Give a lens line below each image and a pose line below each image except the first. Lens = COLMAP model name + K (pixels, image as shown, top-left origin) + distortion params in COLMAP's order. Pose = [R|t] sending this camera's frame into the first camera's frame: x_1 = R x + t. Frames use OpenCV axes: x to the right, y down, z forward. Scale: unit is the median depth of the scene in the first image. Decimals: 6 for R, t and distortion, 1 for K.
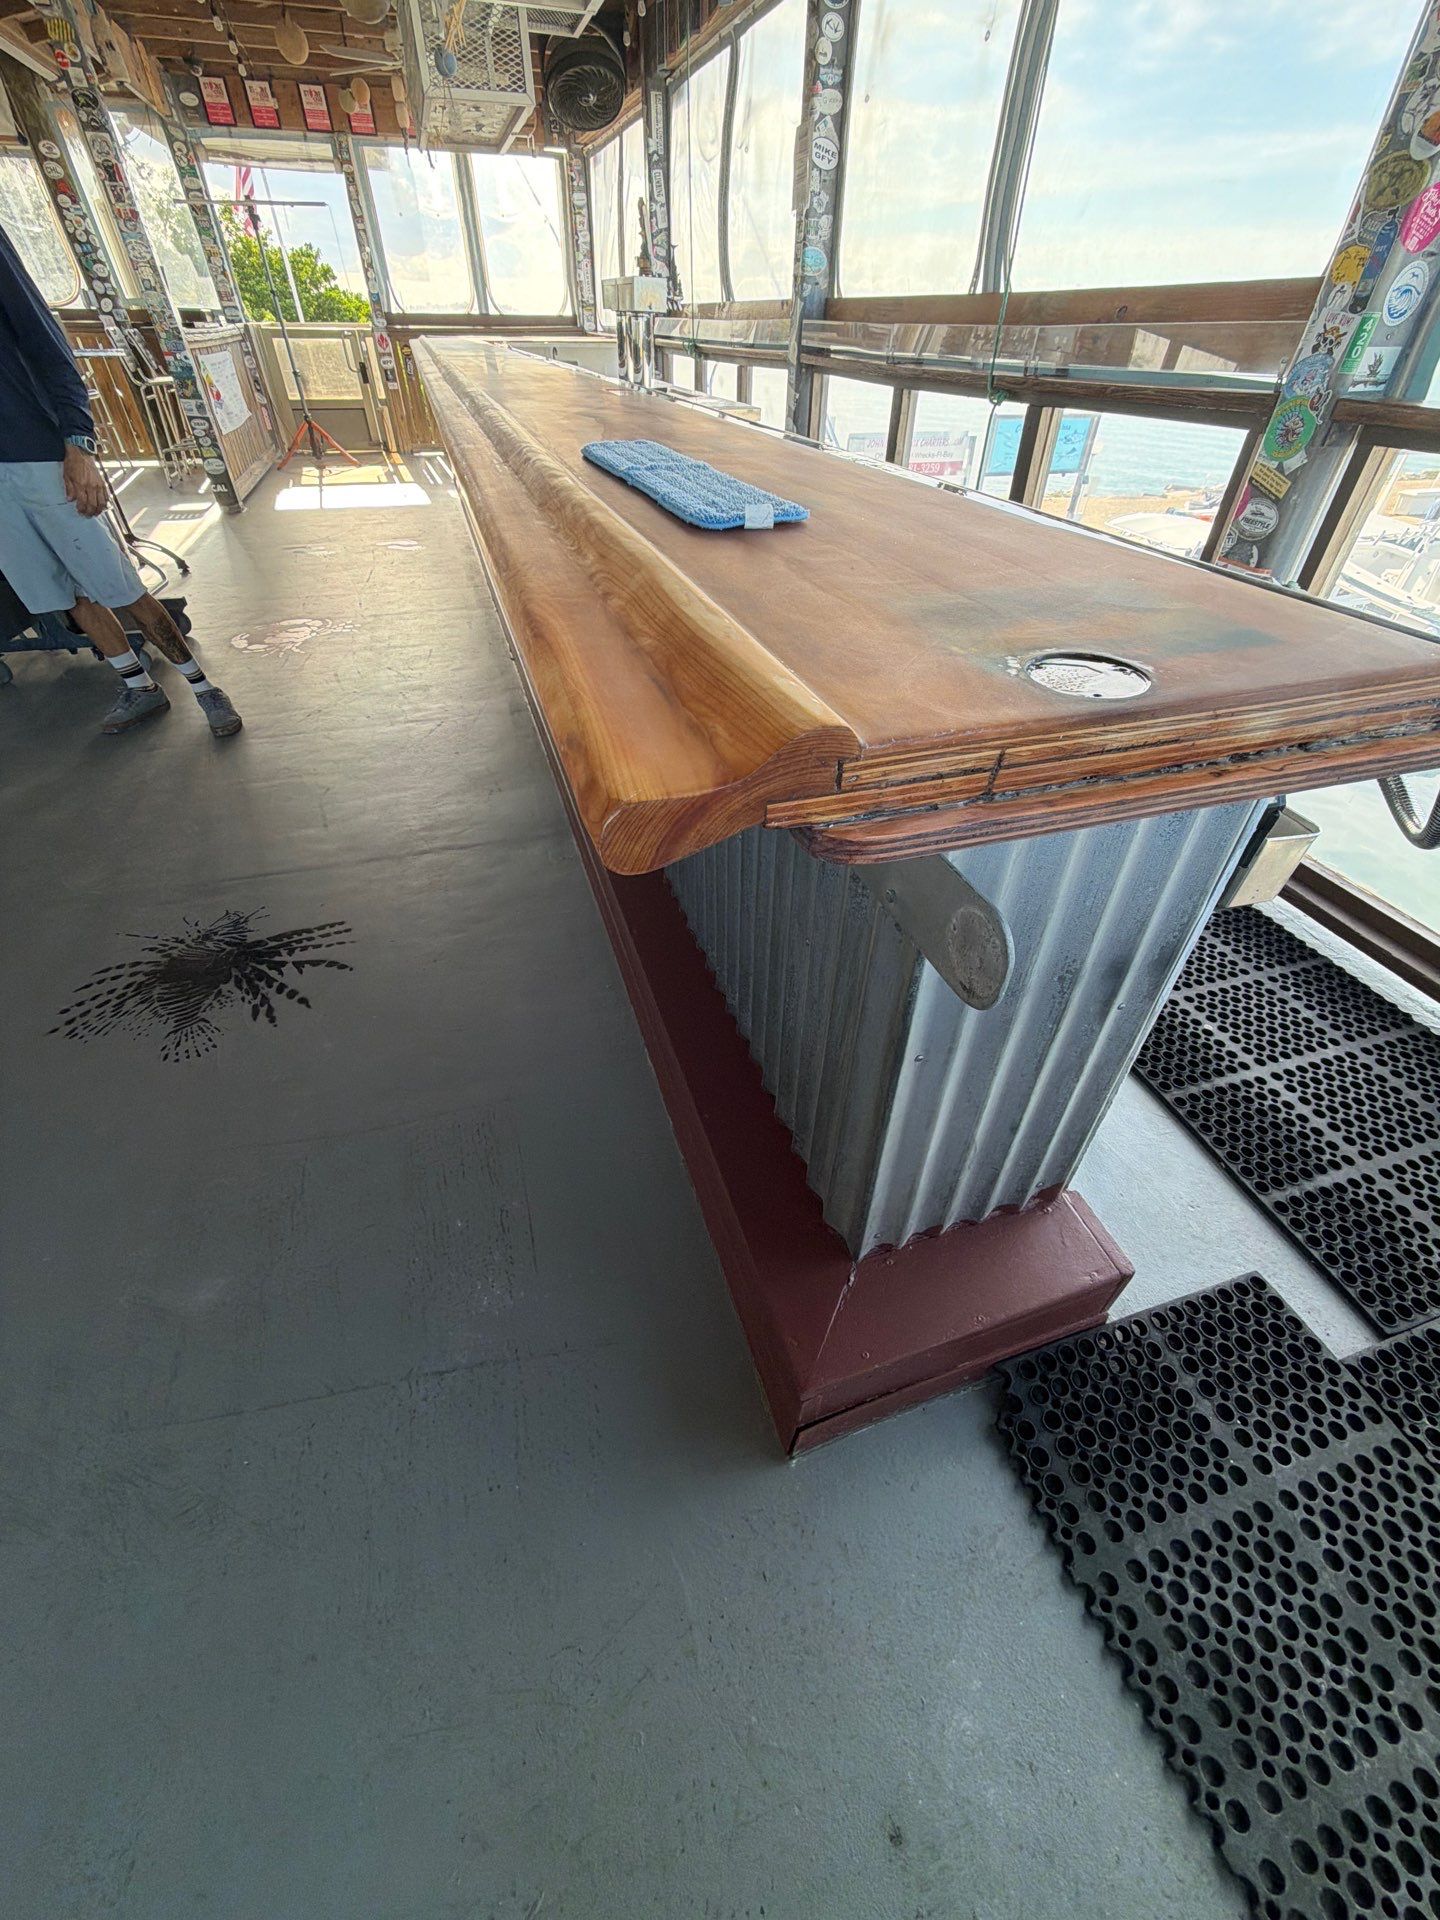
lens RADIAL K [[773.3, 0, 720.0], [0, 773.3, 960.0], [0, 0, 1]] dist [0.000539, -0.000692]
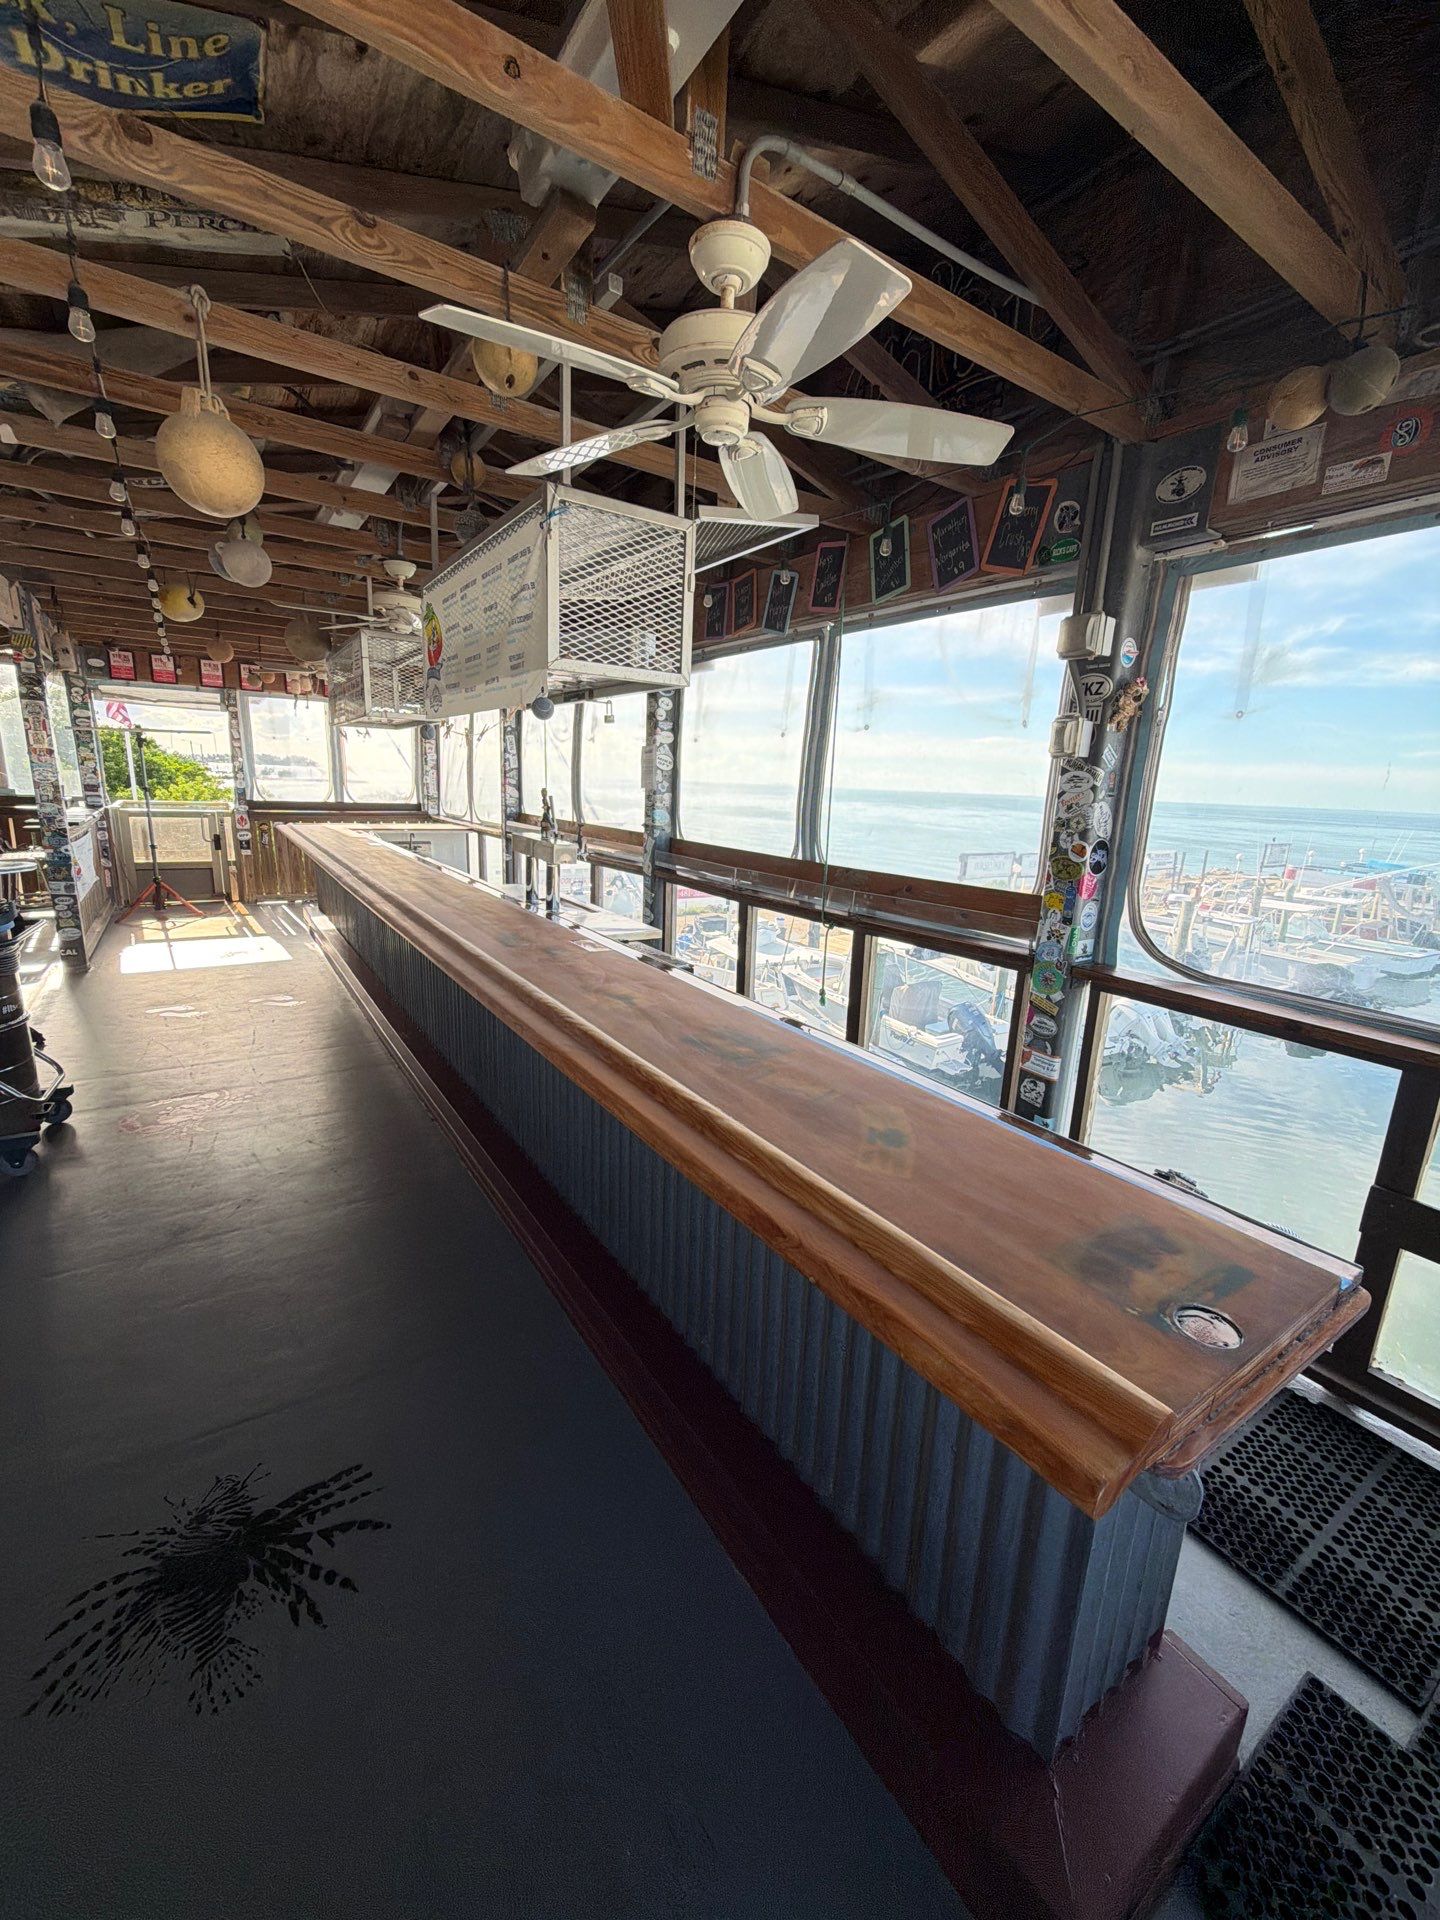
lens RADIAL K [[769.4, 0, 720.1], [0, 769.4, 951.4], [0, 0, 1]] dist [-0.000031, -0.000395]
pose [[0.961176, -0.031540, 0.274127, -0.229742], [0.151659, 0.890323, -0.429330, -0.105637], [-0.230521, 0.454235, 0.860541, -0.155564]]
